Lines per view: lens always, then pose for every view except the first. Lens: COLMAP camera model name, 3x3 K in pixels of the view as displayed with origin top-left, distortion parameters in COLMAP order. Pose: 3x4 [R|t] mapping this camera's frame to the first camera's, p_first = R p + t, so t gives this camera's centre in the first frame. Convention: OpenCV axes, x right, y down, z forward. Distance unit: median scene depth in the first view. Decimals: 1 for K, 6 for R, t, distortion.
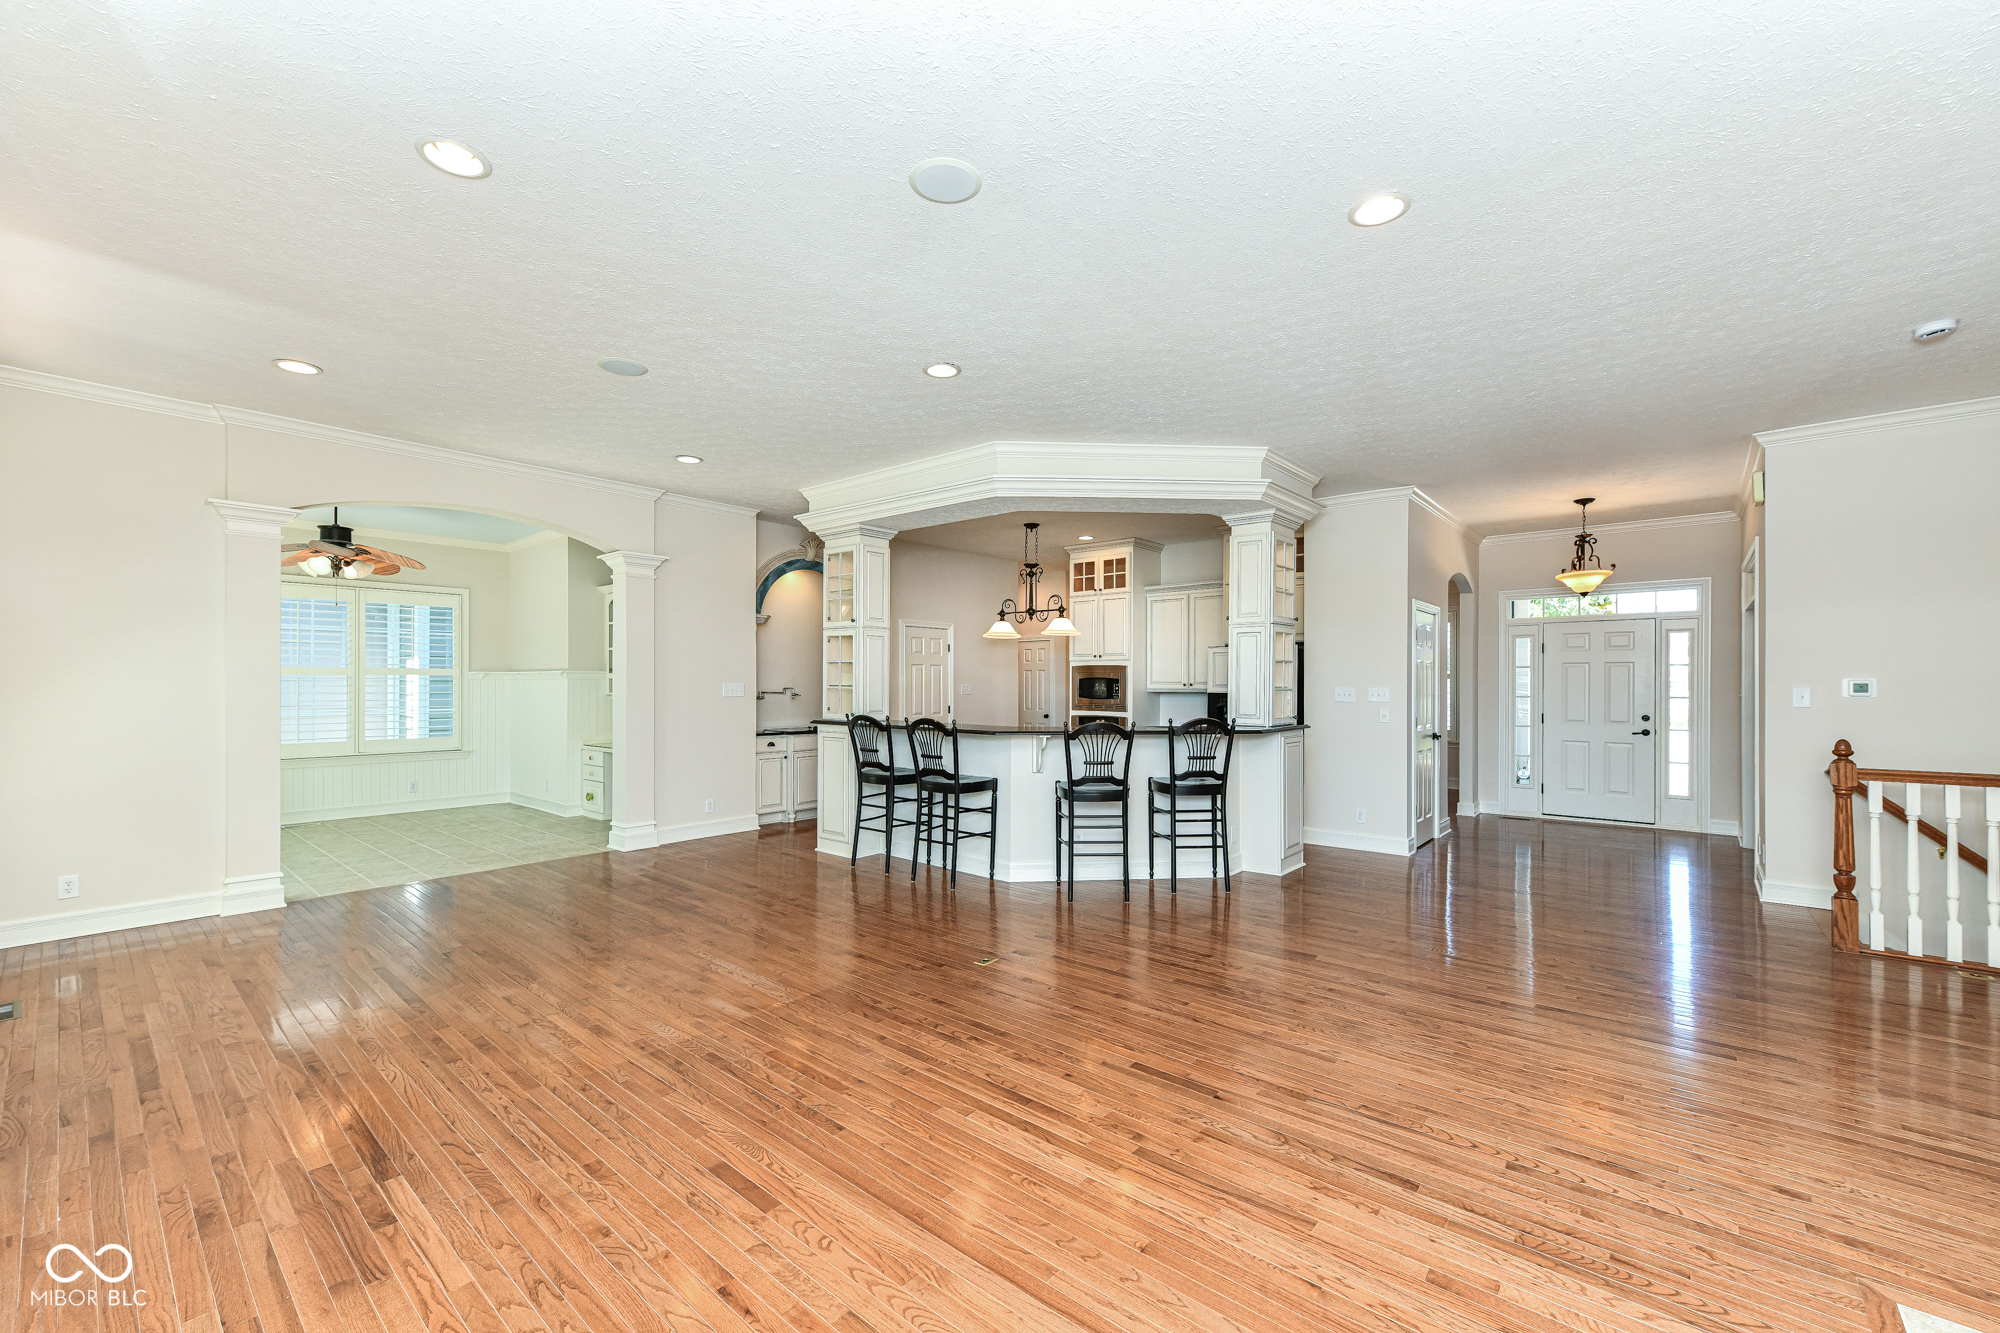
lens RADIAL K [[797.4, 0, 1011.7], [0, 797.4, 686.6], [0, 0, 1]] dist [0.005170, -0.000392]
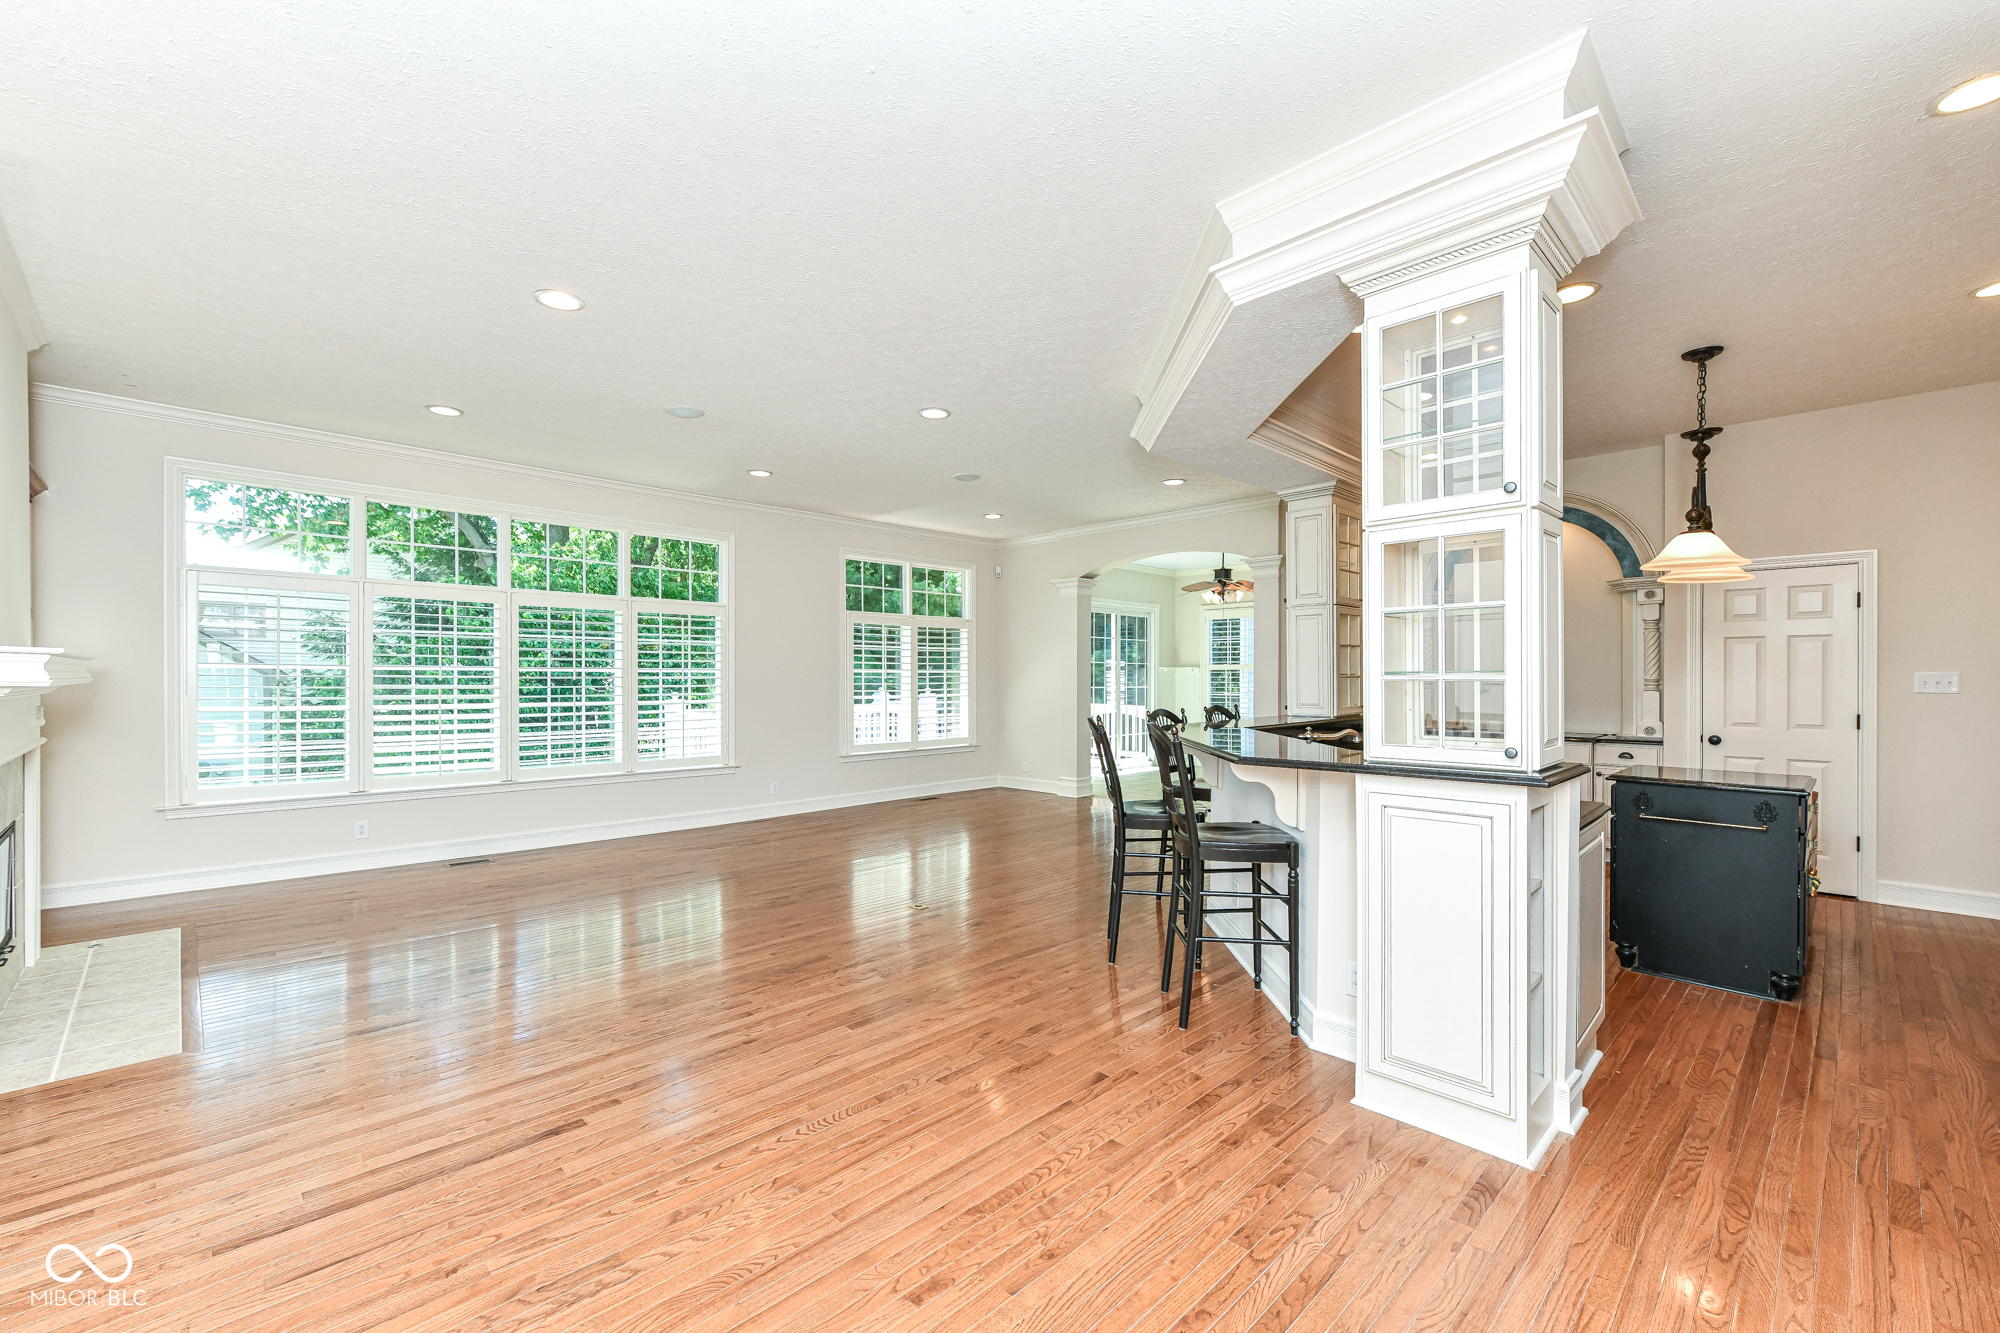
lens RADIAL K [[797.4, 0, 1002.0], [0, 797.4, 680.6], [0, 0, 1]] dist [0.005170, -0.000392]
pose [[-0.074892, 0.000442, -0.997192, 0.663968], [-0.002647, 0.999996, 0.000642, 0.005028], [0.997188, 0.002688, -0.074891, 0.708452]]
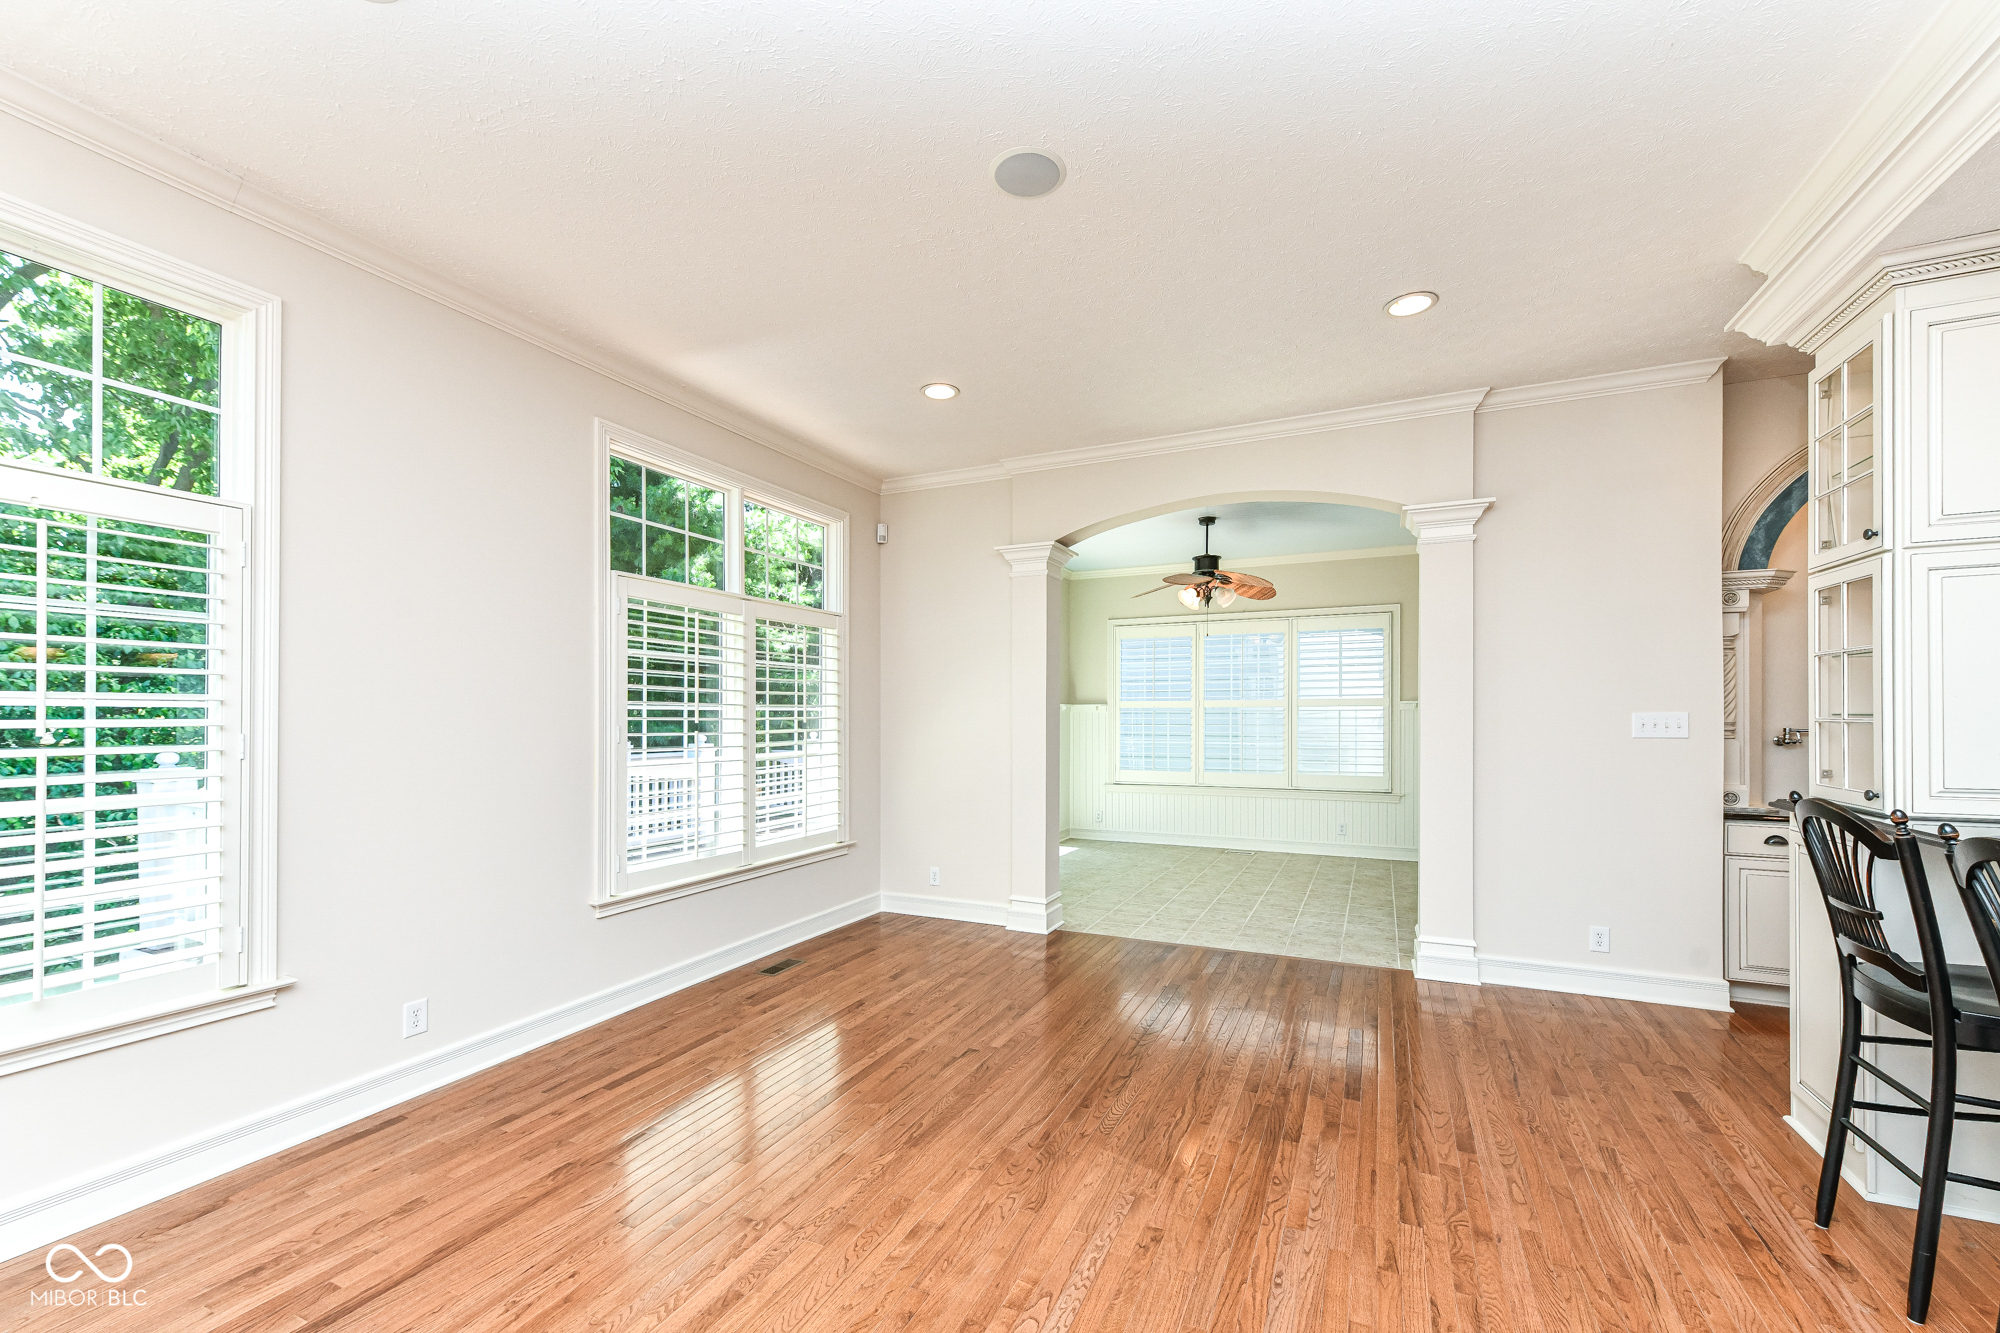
lens RADIAL K [[797.4, 0, 988.1], [0, 797.4, 723.5], [0, 0, 1]] dist [0.005170, -0.000392]
pose [[0.255961, 0.004990, -0.966674, 0.042954], [-0.000406, 0.999987, 0.005055, 0.000643], [0.966687, -0.000902, 0.255960, 0.486647]]
